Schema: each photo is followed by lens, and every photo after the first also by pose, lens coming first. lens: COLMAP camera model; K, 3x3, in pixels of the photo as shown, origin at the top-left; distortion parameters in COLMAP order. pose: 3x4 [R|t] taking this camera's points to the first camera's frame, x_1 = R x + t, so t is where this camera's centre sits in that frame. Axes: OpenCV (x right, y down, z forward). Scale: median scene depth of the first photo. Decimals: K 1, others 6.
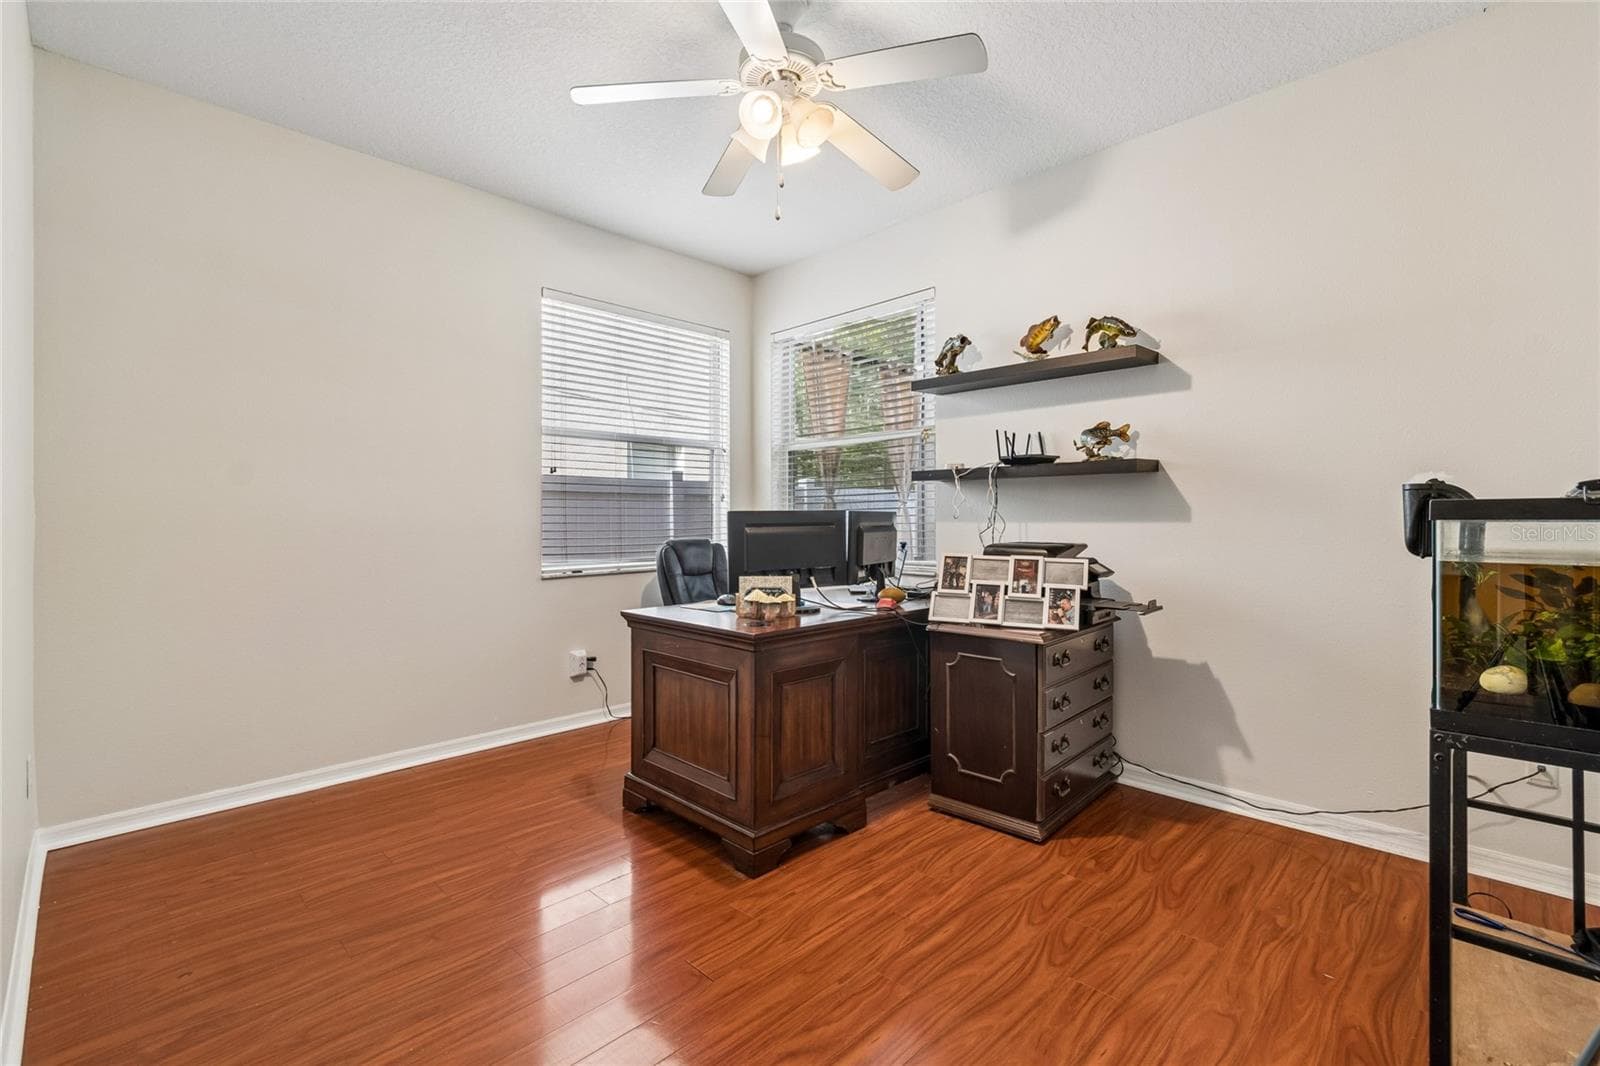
lens RADIAL K [[715.6, 0, 795.8], [0, 715.6, 525.5], [0, 0, 1]] dist [-0.004406, 0.000116]
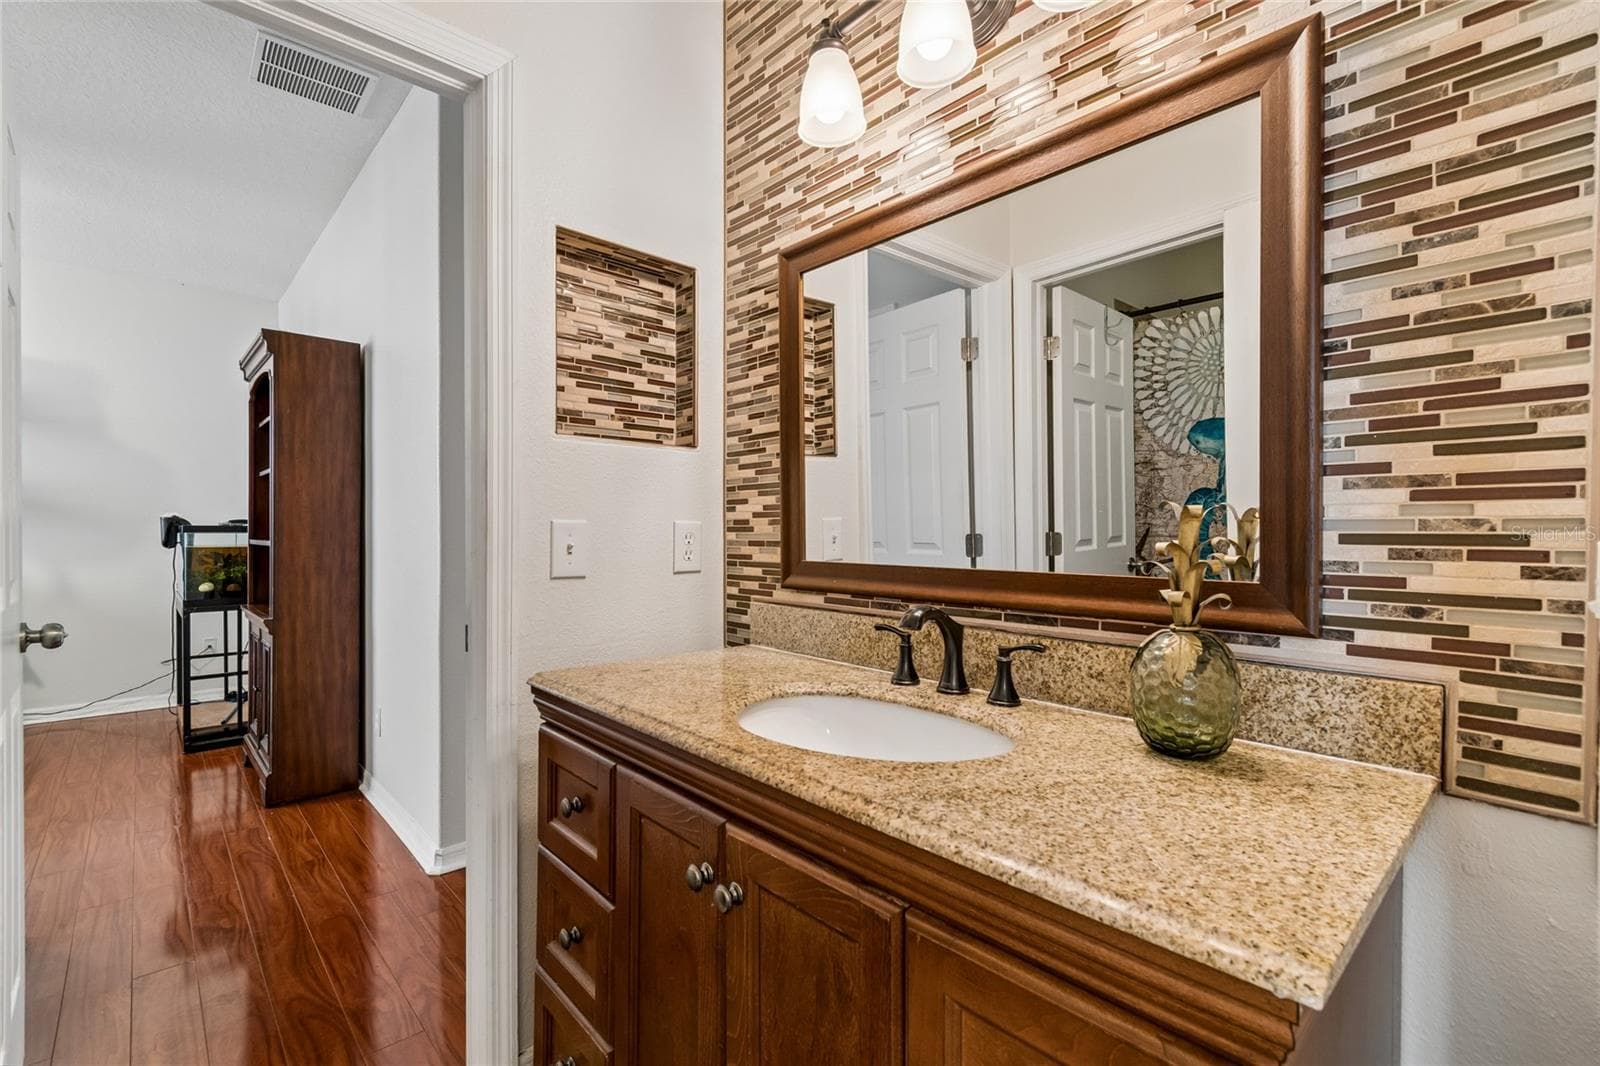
lens RADIAL K [[715.6, 0, 795.5], [0, 715.6, 528.0], [0, 0, 1]] dist [-0.004406, 0.000116]
pose [[0.027753, -0.002891, 0.999611, -1.593424], [0.016160, 0.999866, 0.002443, 0.006925], [-0.999484, 0.016086, 0.027796, -1.279097]]
